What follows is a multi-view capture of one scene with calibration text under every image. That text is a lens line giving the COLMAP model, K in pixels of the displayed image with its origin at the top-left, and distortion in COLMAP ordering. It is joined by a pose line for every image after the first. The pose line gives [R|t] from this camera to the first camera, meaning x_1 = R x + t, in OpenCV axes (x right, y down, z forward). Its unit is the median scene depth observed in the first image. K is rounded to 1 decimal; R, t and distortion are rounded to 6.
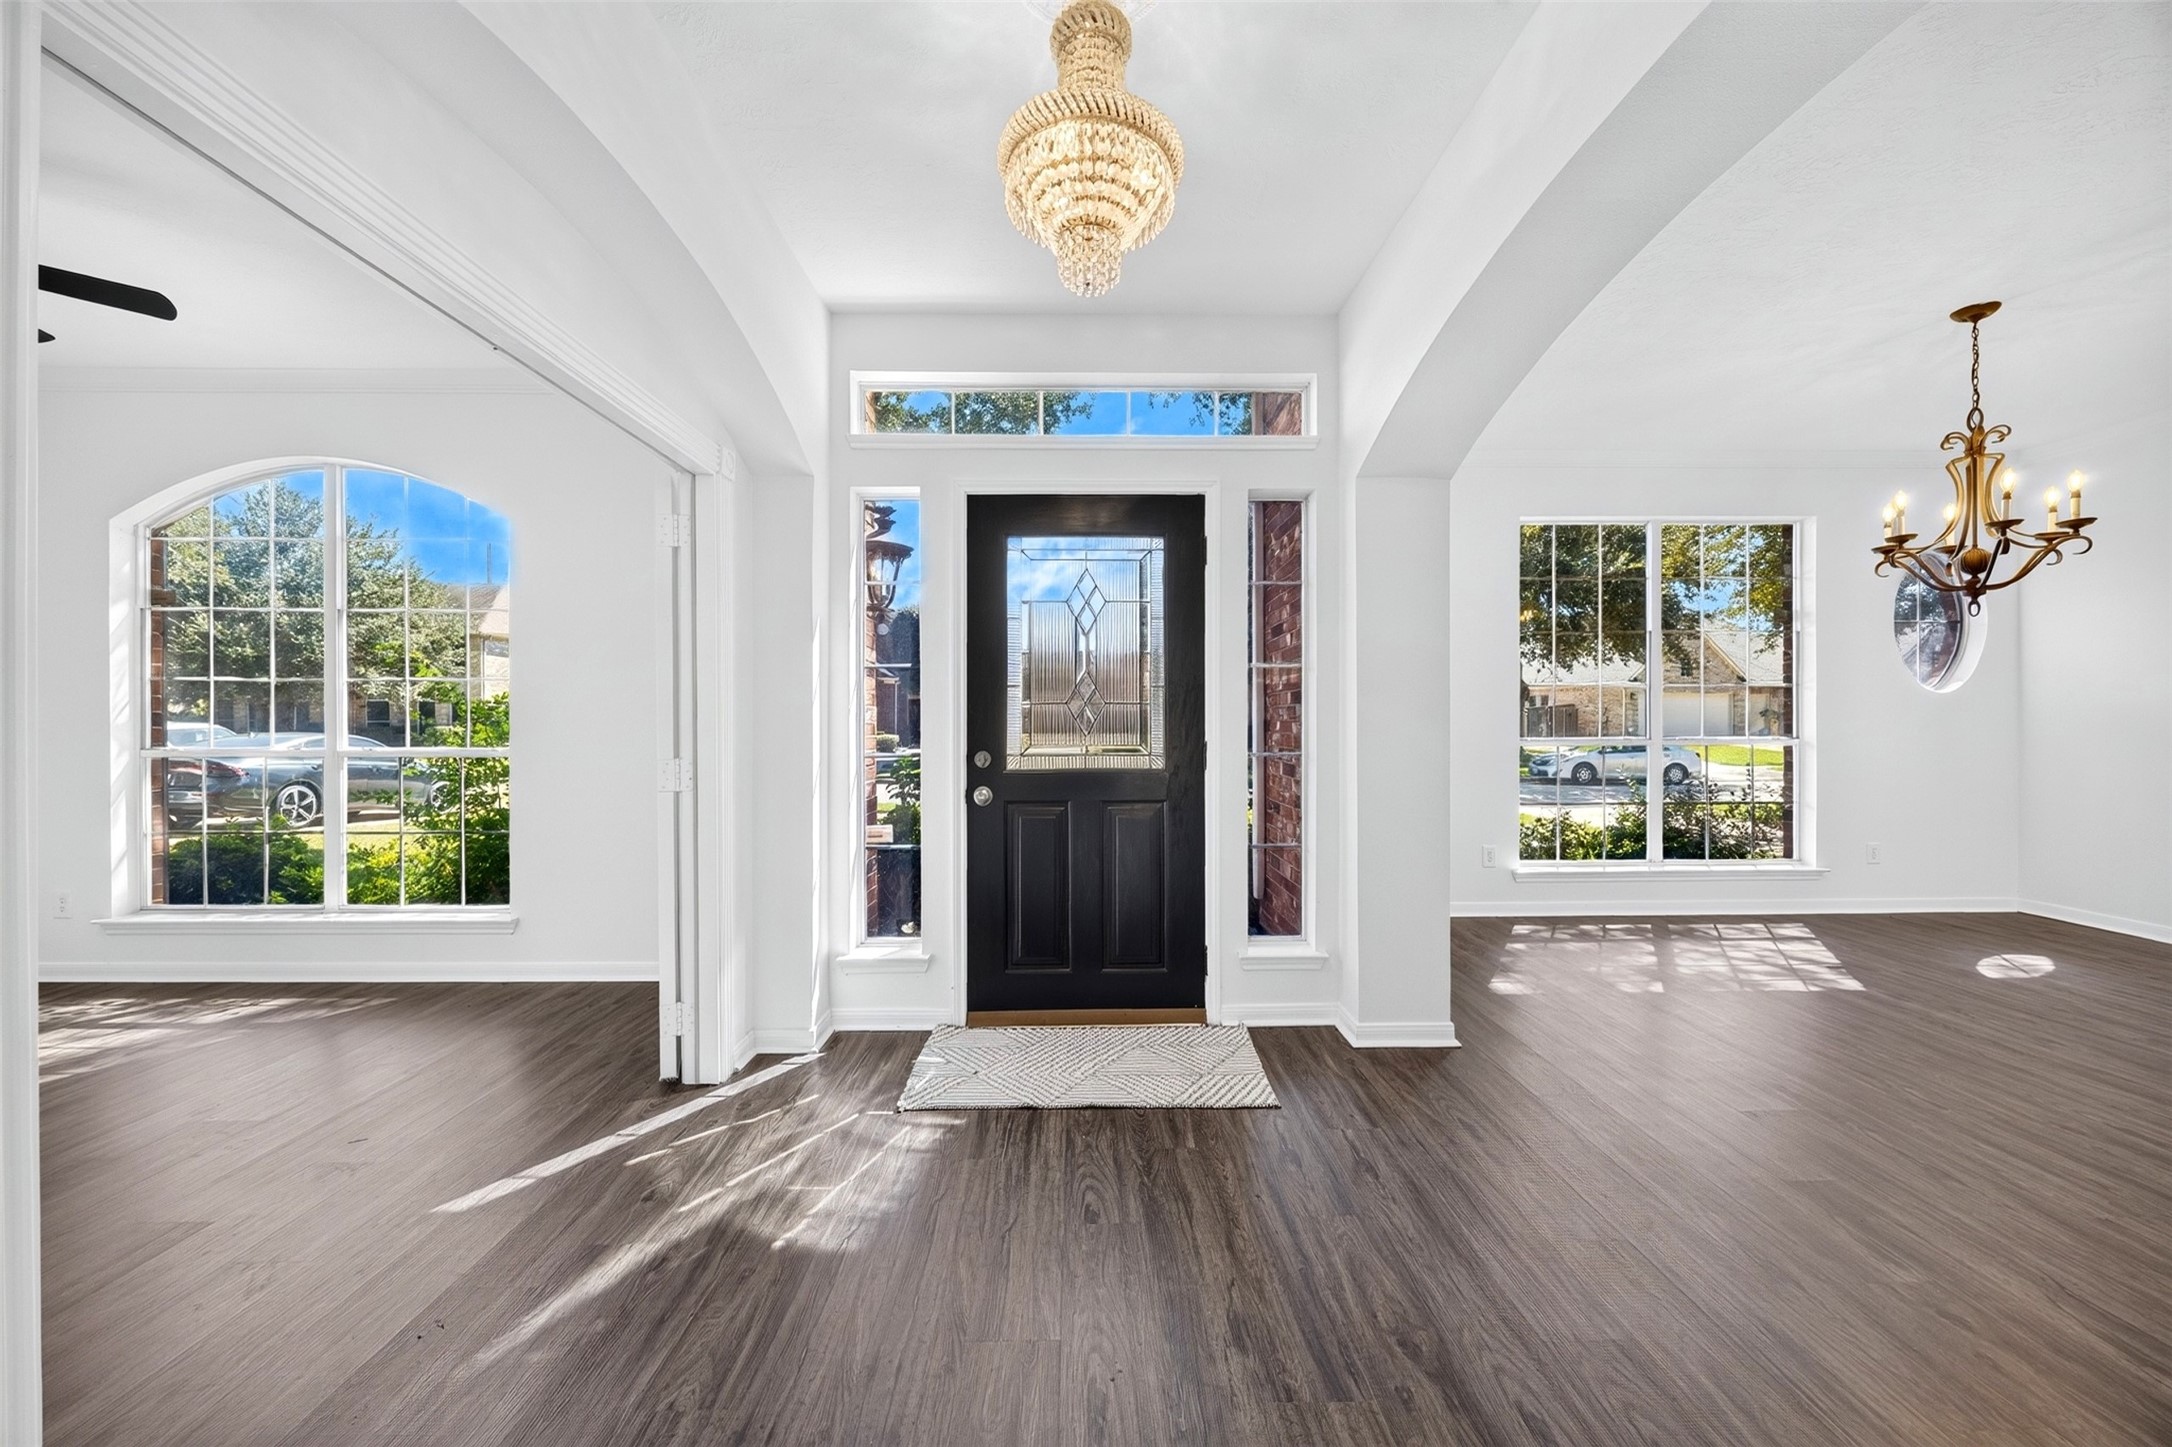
lens RADIAL K [[838.0, 0, 1080.9], [0, 838.0, 726.3], [0, 0, 1]] dist [0.000641, -0.000140]
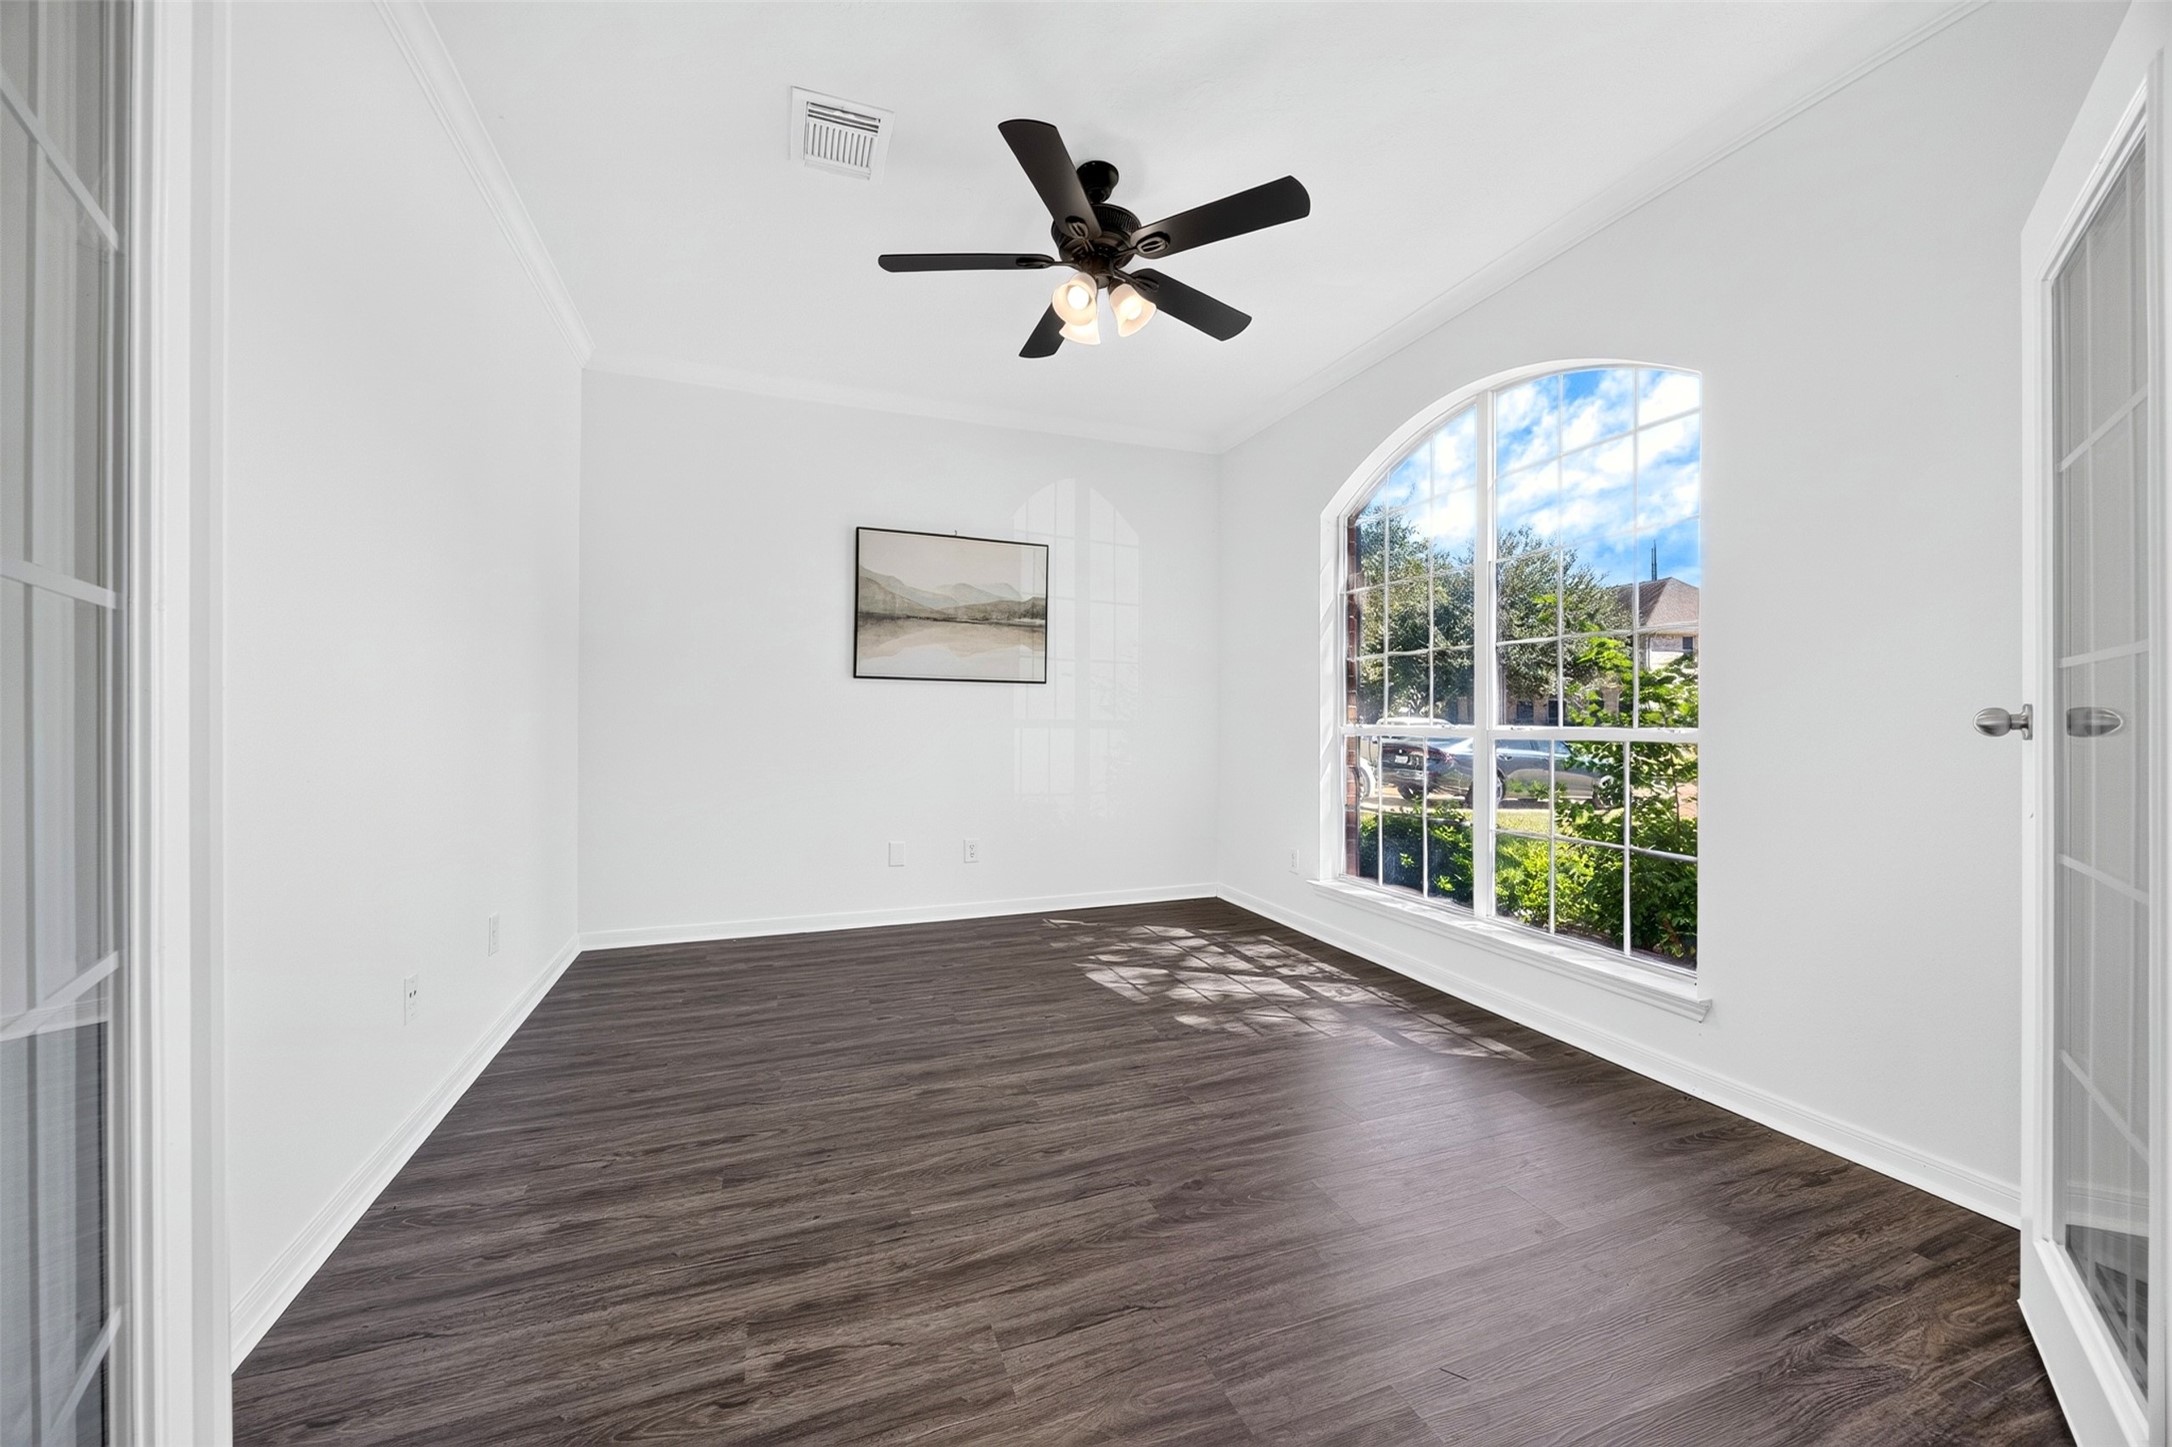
lens RADIAL K [[838.0, 0, 1087.1], [0, 838.0, 727.0], [0, 0, 1]] dist [0.000641, -0.000140]
pose [[0.353462, 0.008527, -0.935410, -0.226687], [-0.005008, 0.999961, 0.007224, 0.019447], [0.935436, 0.002131, 0.353491, 0.307407]]
